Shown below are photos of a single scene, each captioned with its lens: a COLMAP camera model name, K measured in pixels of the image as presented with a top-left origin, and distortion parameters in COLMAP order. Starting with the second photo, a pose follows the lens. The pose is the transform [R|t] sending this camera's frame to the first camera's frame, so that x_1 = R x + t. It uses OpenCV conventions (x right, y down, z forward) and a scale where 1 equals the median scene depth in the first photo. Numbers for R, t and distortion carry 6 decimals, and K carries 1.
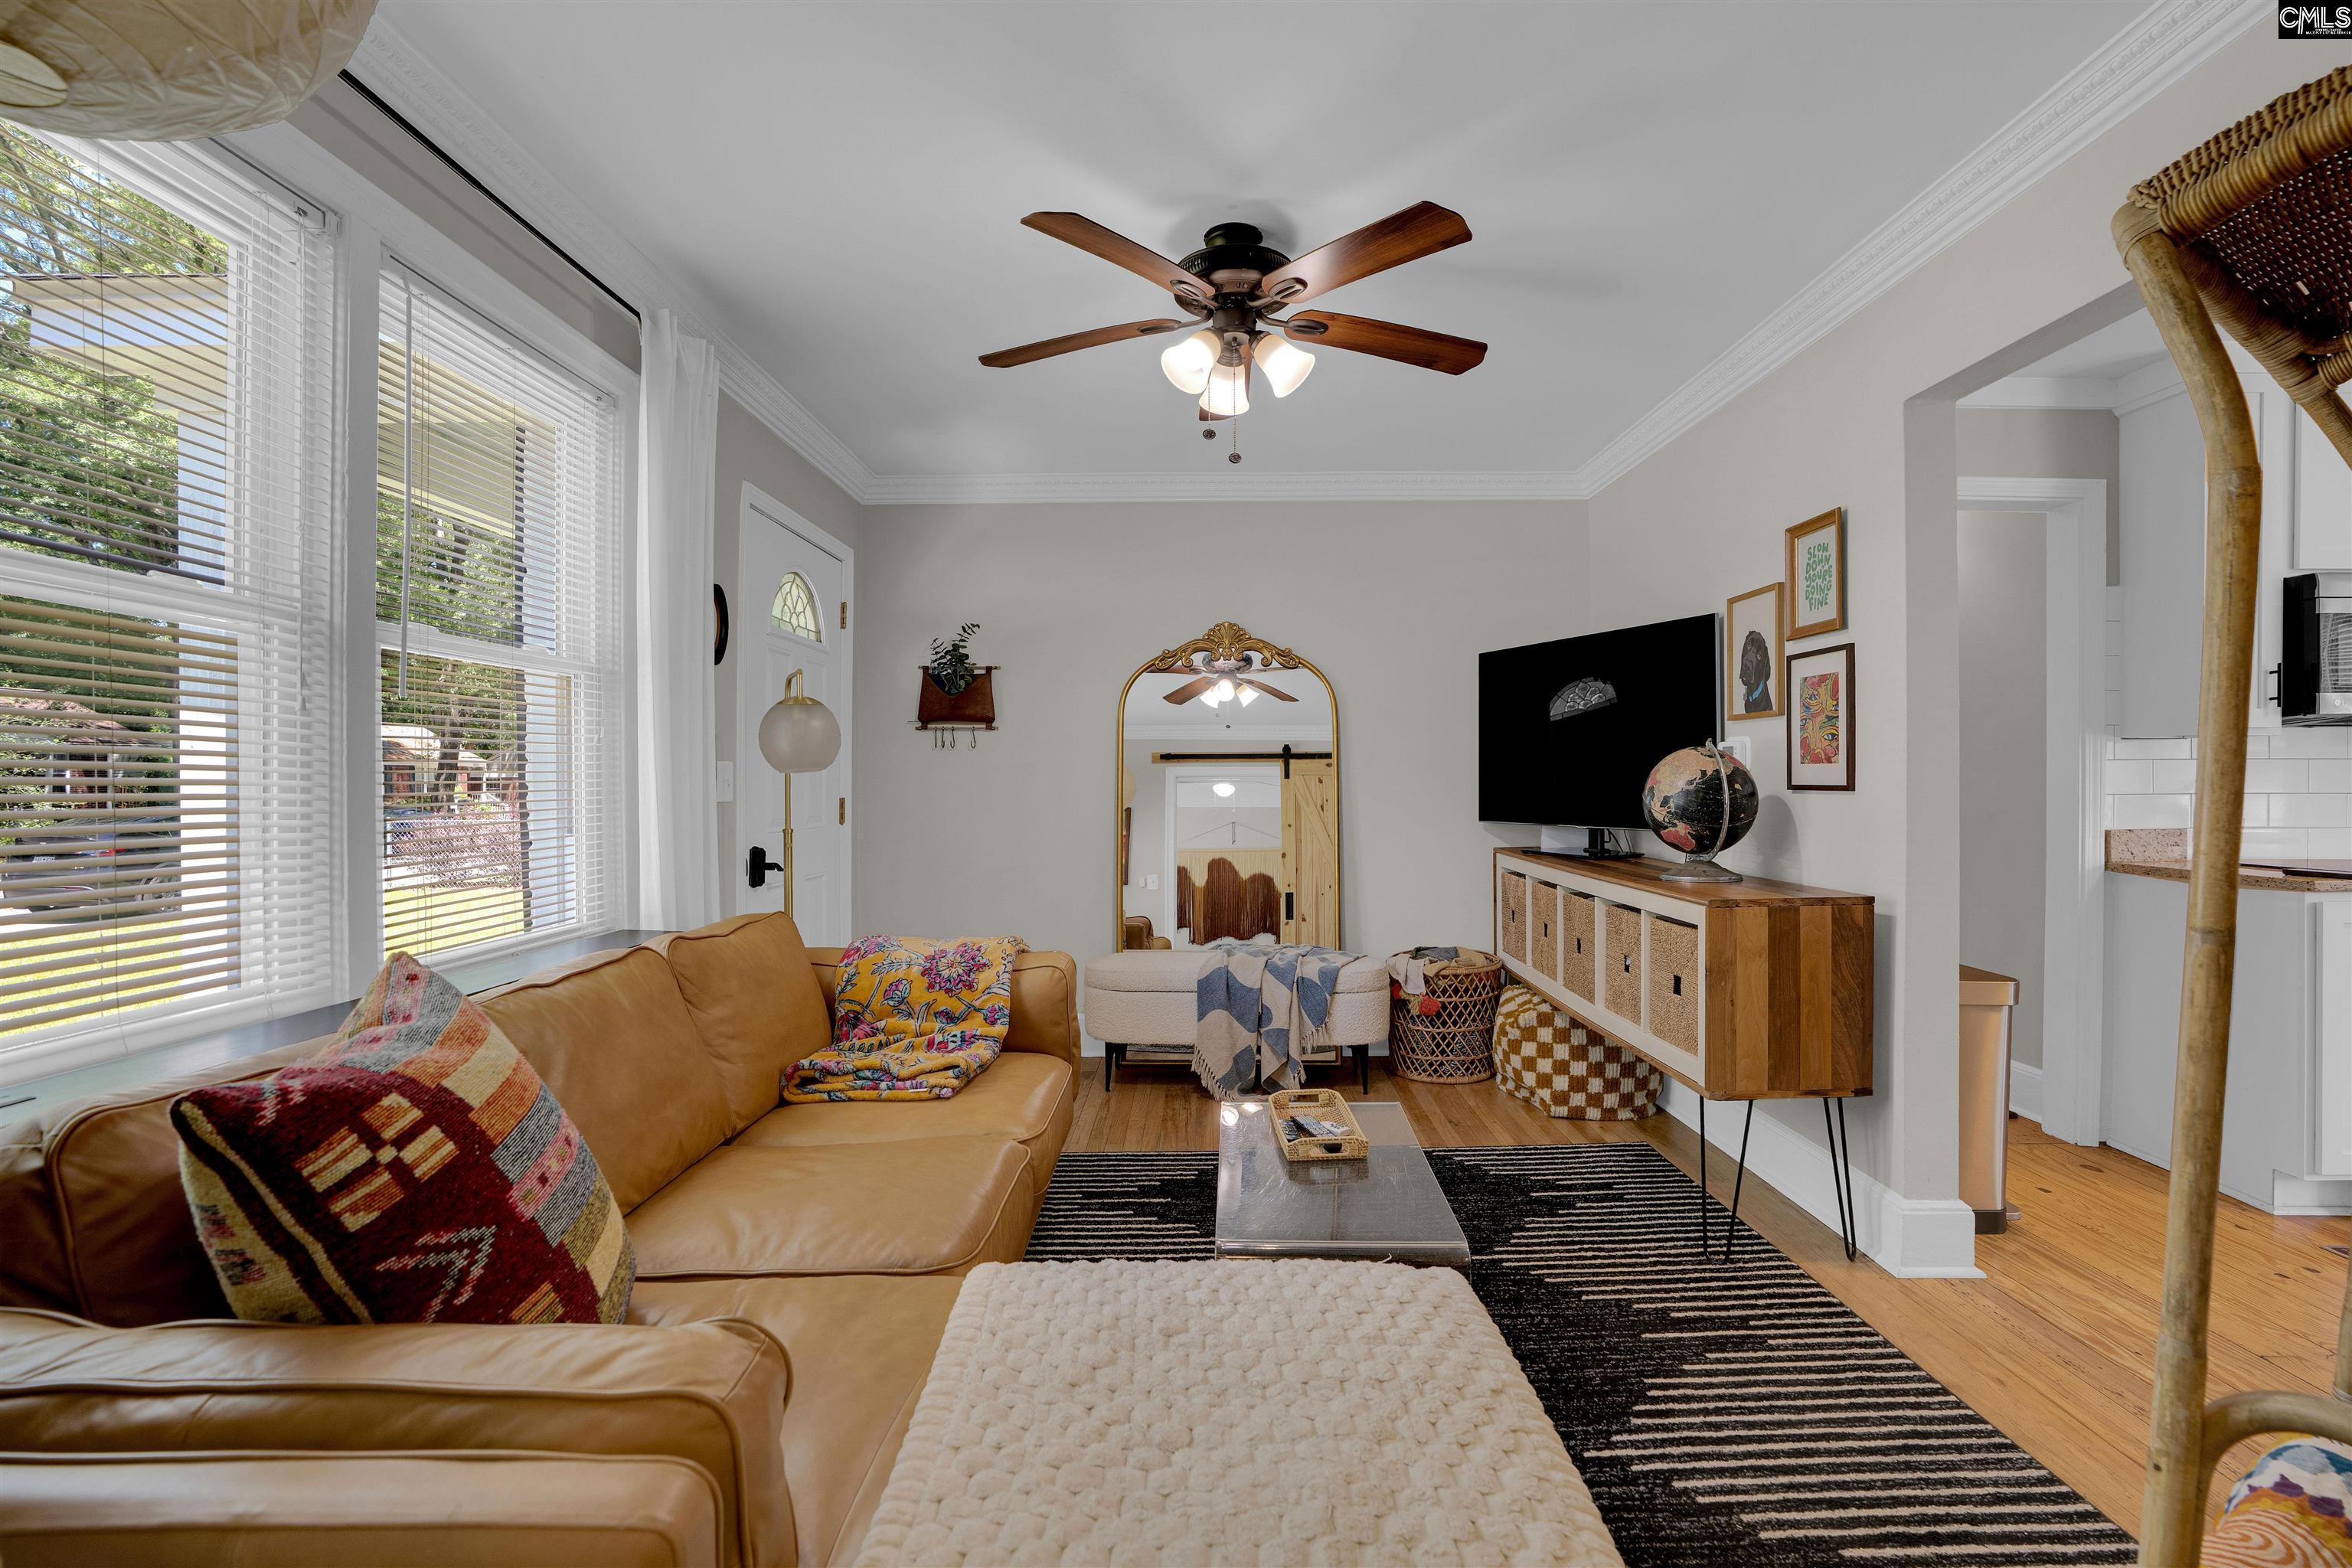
lens RADIAL K [[1090.1, 0, 1176.0], [0, 1090.1, 784.0], [0, 0, 1]] dist [-0.074884, 0.033061]
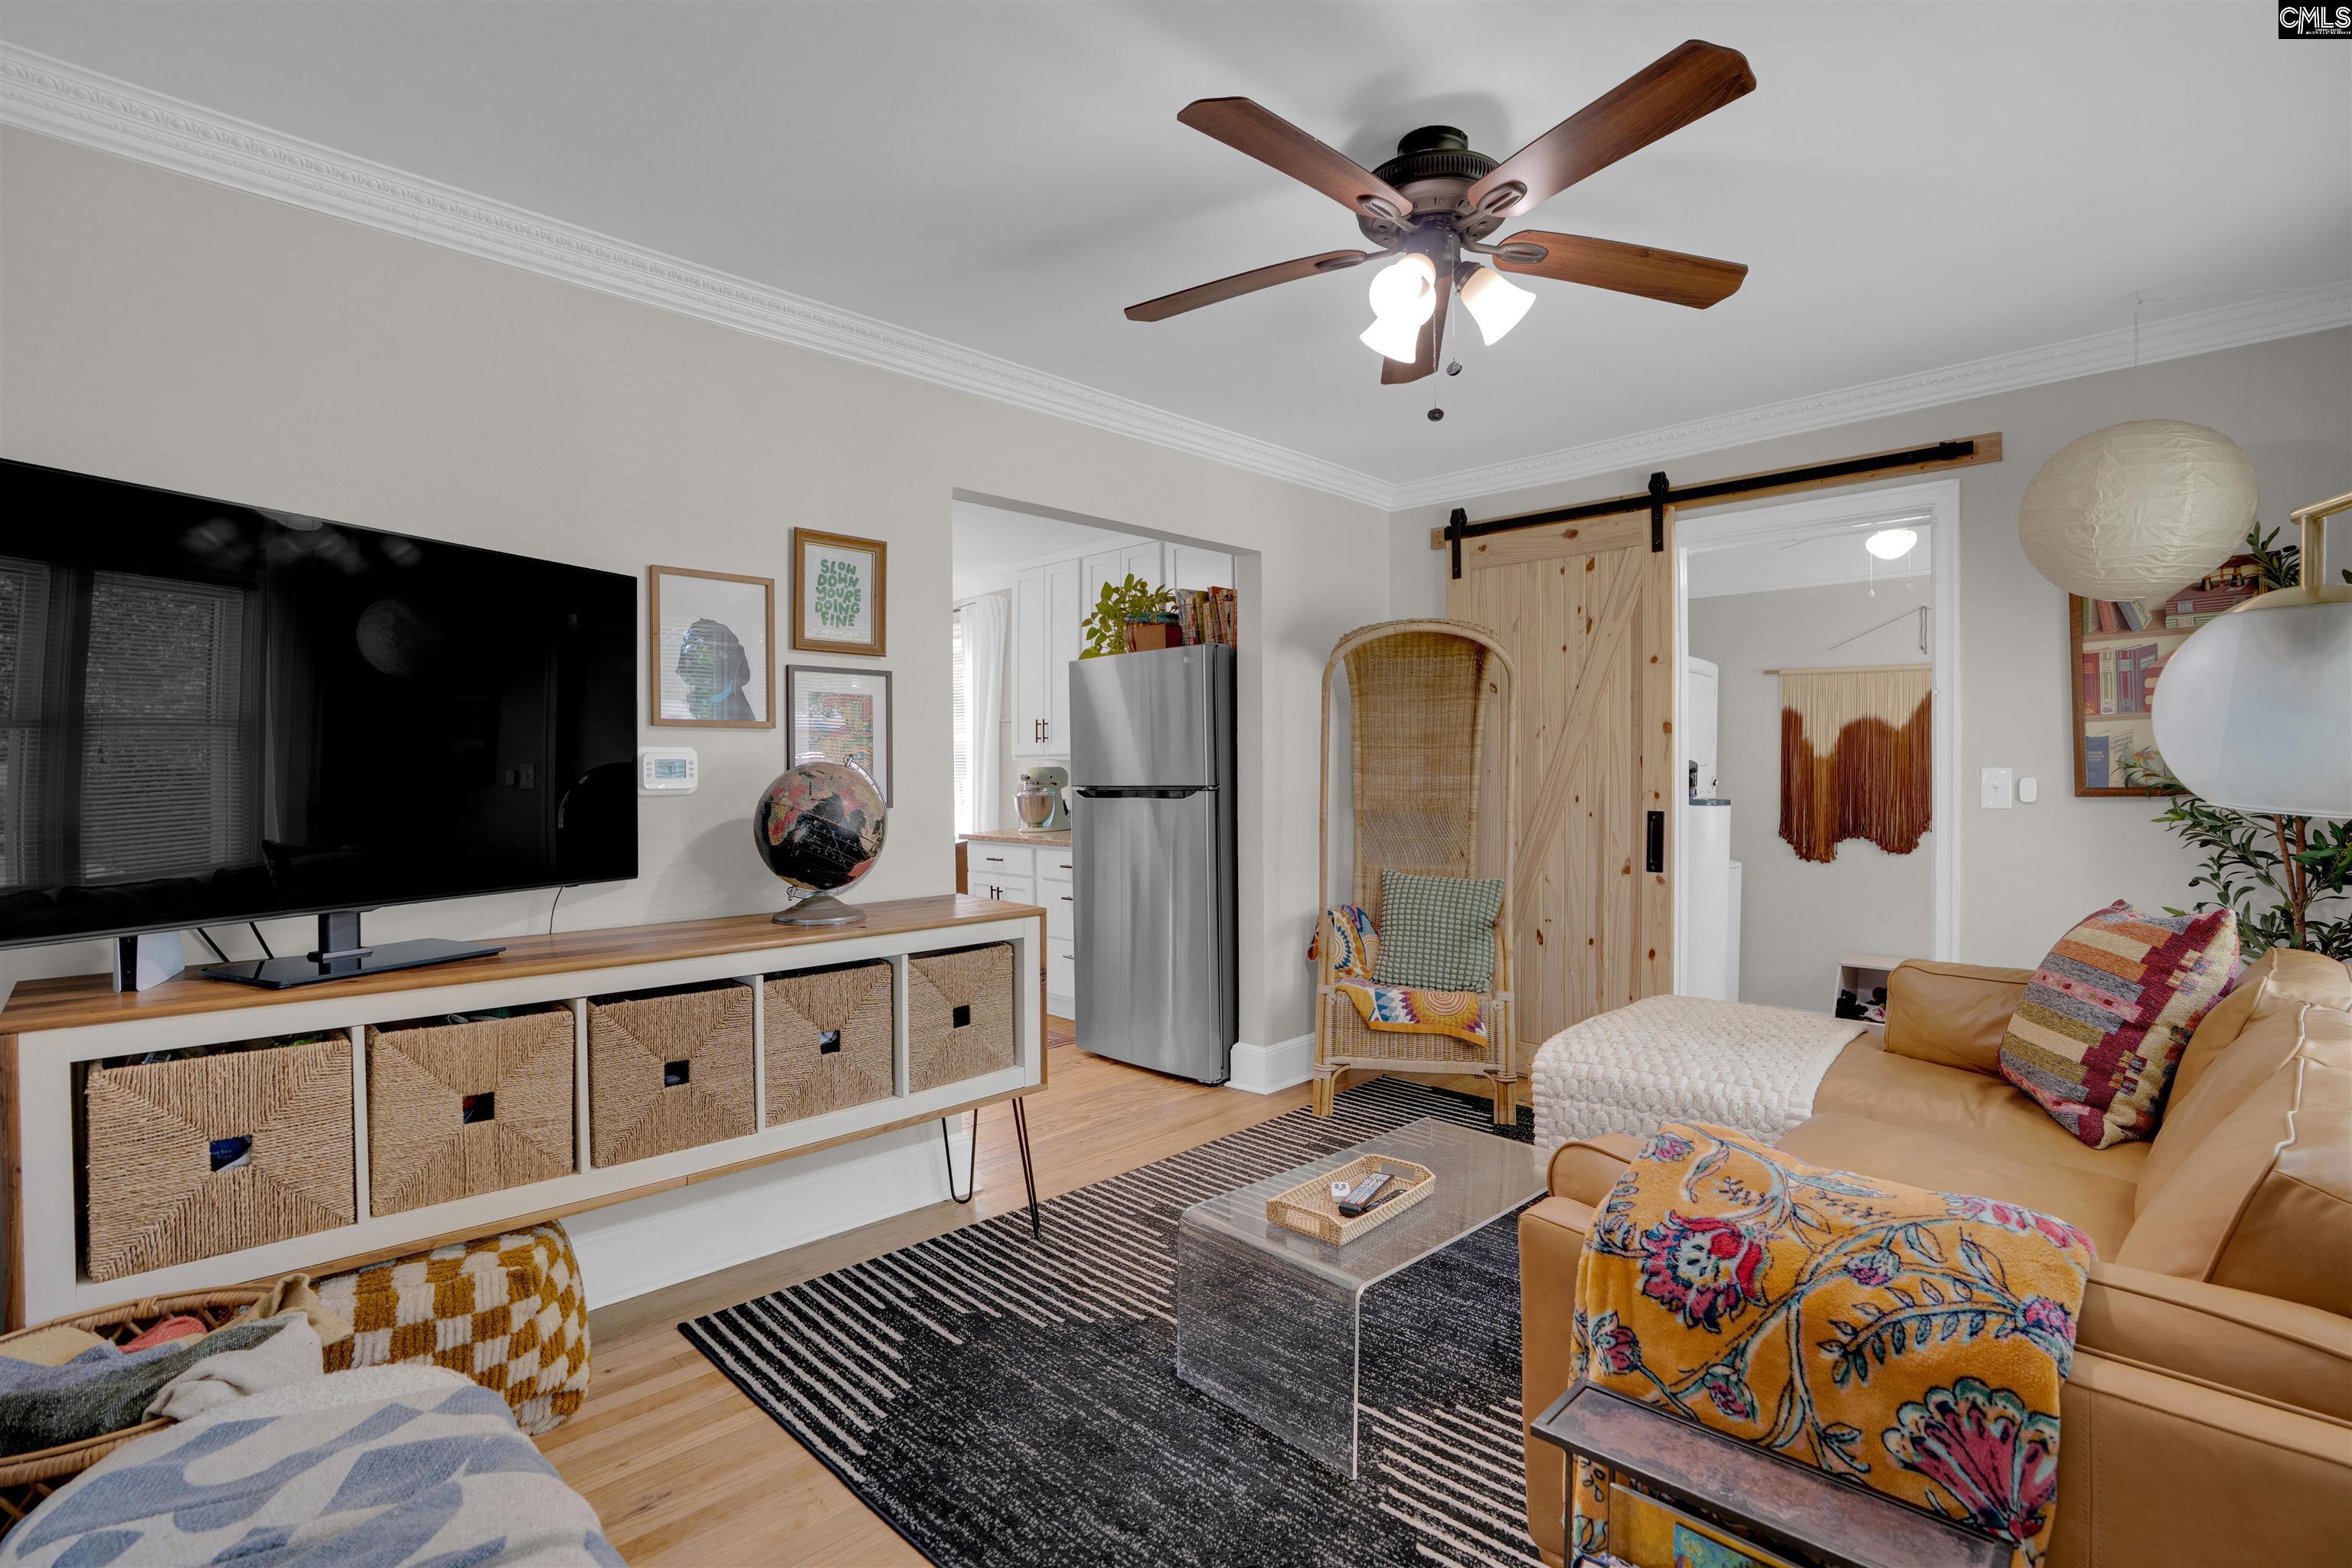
lens RADIAL K [[1107.3, 0, 1173.7], [0, 1107.3, 790.7], [0, 0, 1]] dist [-0.044105, 0.000881]
pose [[-0.712684, -0.006126, 0.701458, -0.327361], [0.014044, 0.999637, 0.022999, -0.029158], [-0.701344, 0.026242, -0.712340, 1.448929]]
